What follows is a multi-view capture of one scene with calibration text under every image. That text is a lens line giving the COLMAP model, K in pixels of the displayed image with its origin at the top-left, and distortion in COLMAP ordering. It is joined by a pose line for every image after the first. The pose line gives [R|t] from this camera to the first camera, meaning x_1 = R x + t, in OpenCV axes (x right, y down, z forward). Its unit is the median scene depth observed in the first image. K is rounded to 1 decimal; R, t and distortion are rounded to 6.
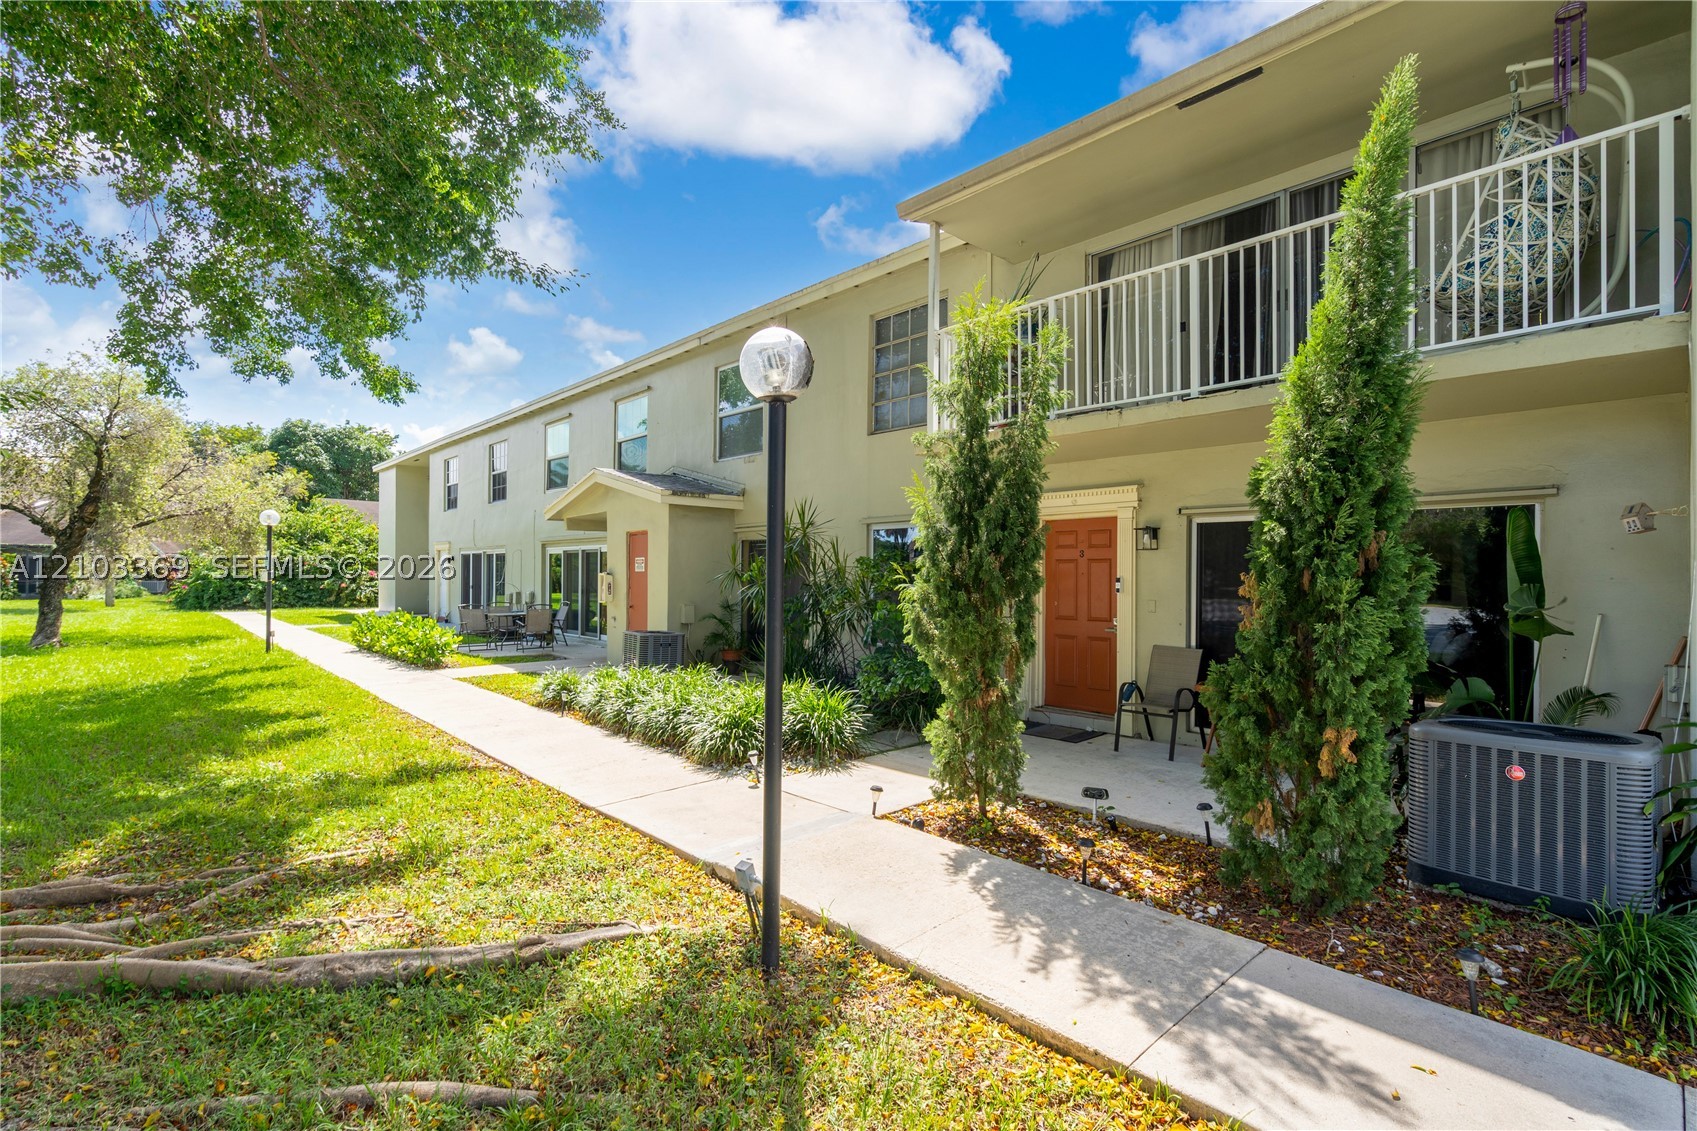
lens RADIAL K [[750.5, 0, 870.2], [0, 750.5, 563.1], [0, 0, 1]] dist [0.001167, 0.000358]
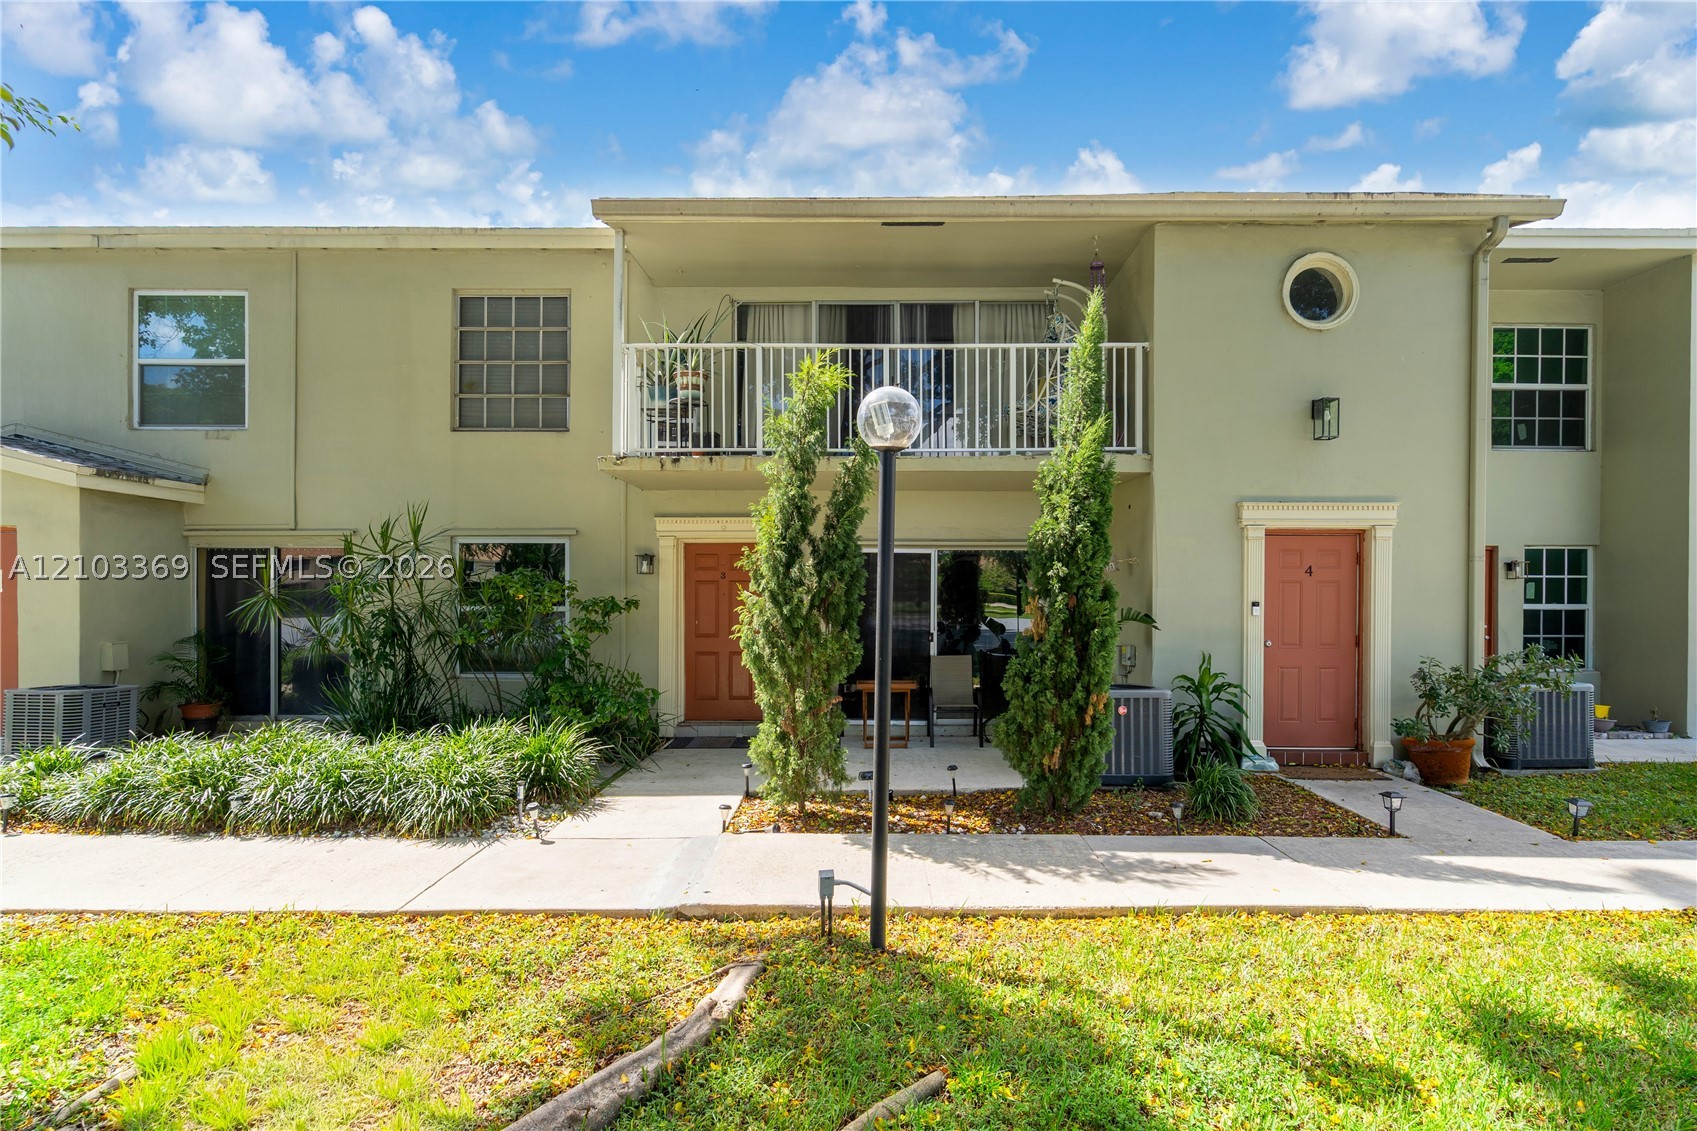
lens RADIAL K [[779.5, 0, 847.0], [0, 779.5, 584.4], [0, 0, 1]] dist [-0.001741, 0.000094]
pose [[0.707520, -0.001504, 0.706692, -0.684627], [-0.008264, 0.999912, 0.010402, -0.021816], [-0.706645, -0.013200, 0.707445, 0.133078]]
